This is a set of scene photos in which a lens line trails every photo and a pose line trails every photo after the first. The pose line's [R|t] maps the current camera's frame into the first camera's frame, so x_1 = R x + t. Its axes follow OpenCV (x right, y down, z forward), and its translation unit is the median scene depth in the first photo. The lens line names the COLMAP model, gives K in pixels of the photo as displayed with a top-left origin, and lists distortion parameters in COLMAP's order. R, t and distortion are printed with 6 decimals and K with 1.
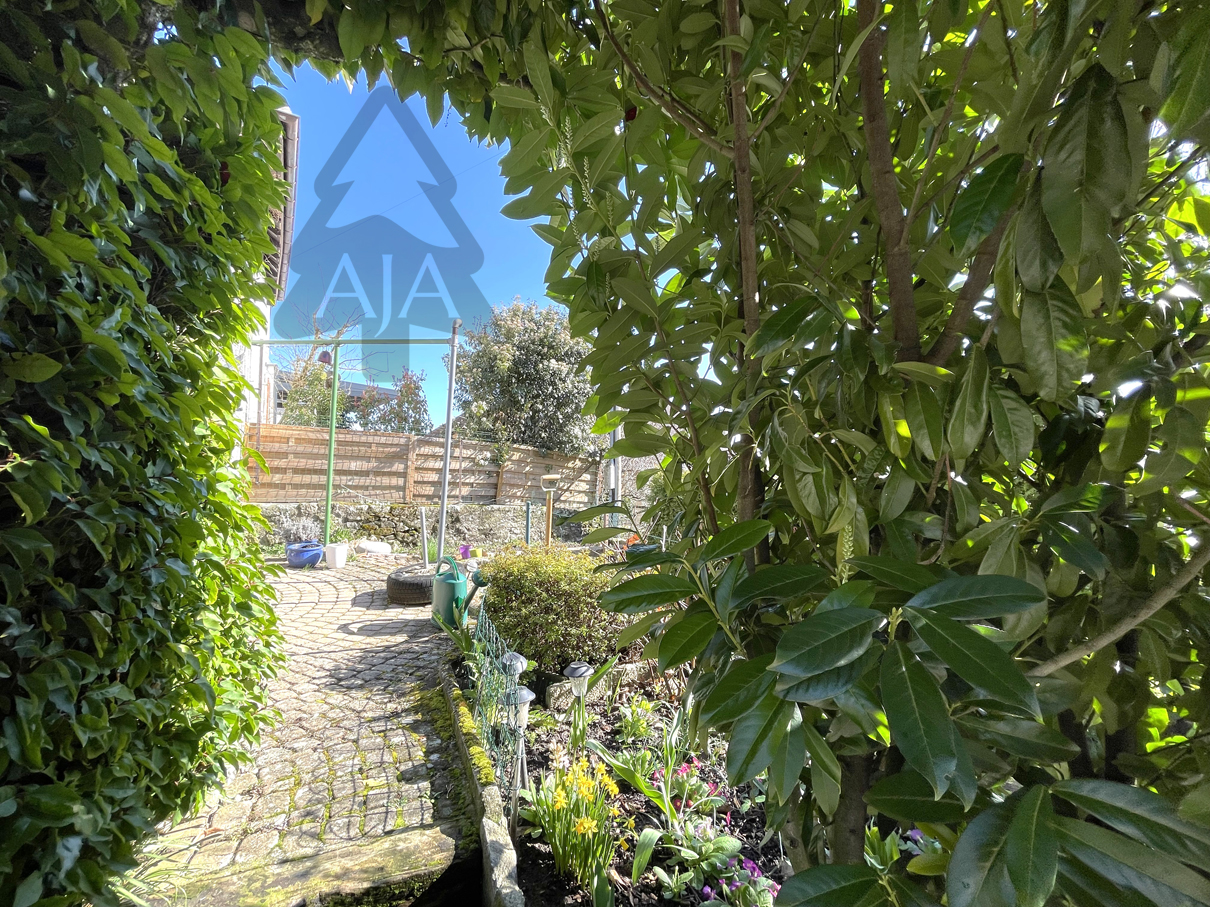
lens RADIAL K [[487.4, 0, 605.0], [0, 487.4, 453.5], [0, 0, 1]] dist [0.002958, 0.000329]
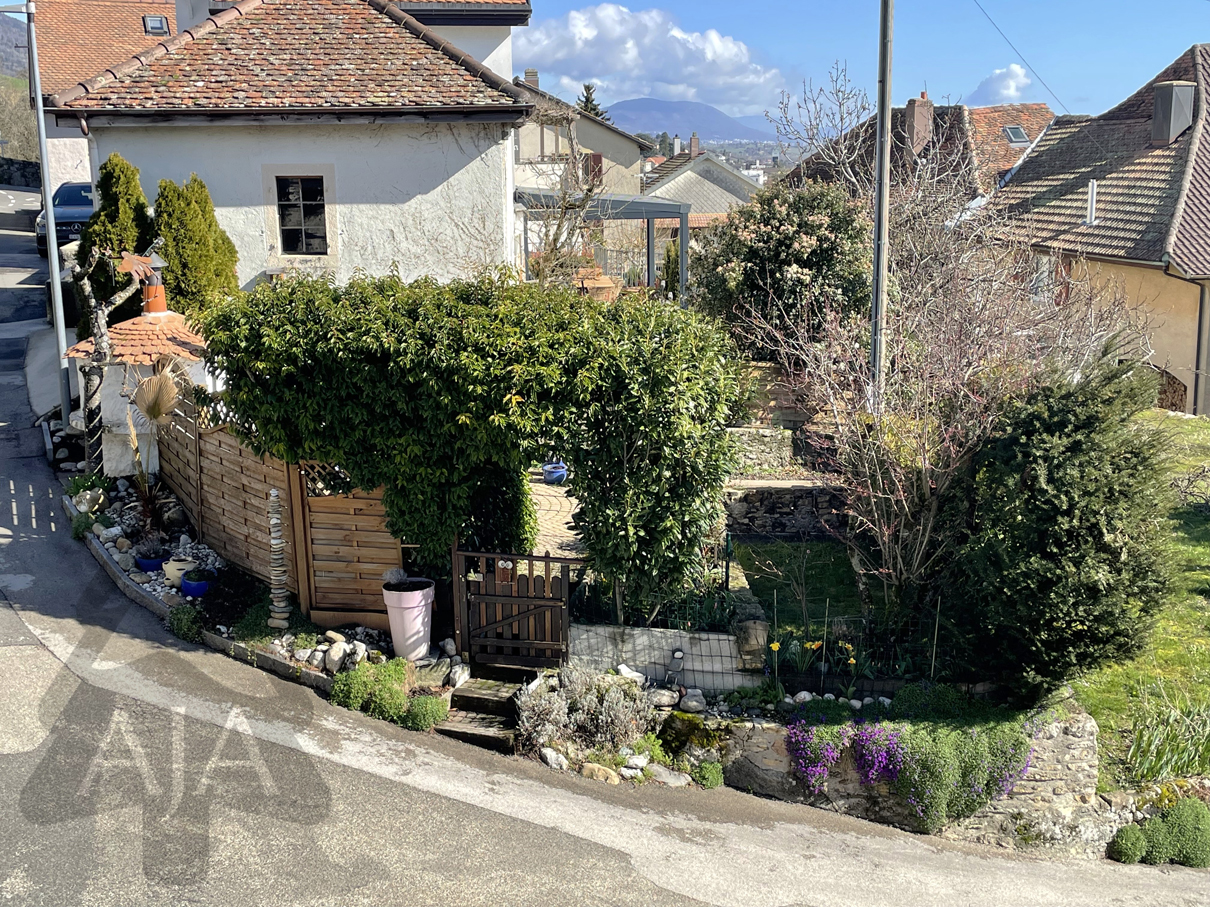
lens RADIAL K [[1410.0, 0, 605.0], [0, 1410.0, 453.5], [0, 0, 1]] dist [-0.000285, -0.000162]
pose [[0.860585, 0.086300, -0.501942, 0.890516], [0.032542, 0.974209, 0.223291, -0.438142], [0.508266, -0.208495, 0.835581, -1.324957]]
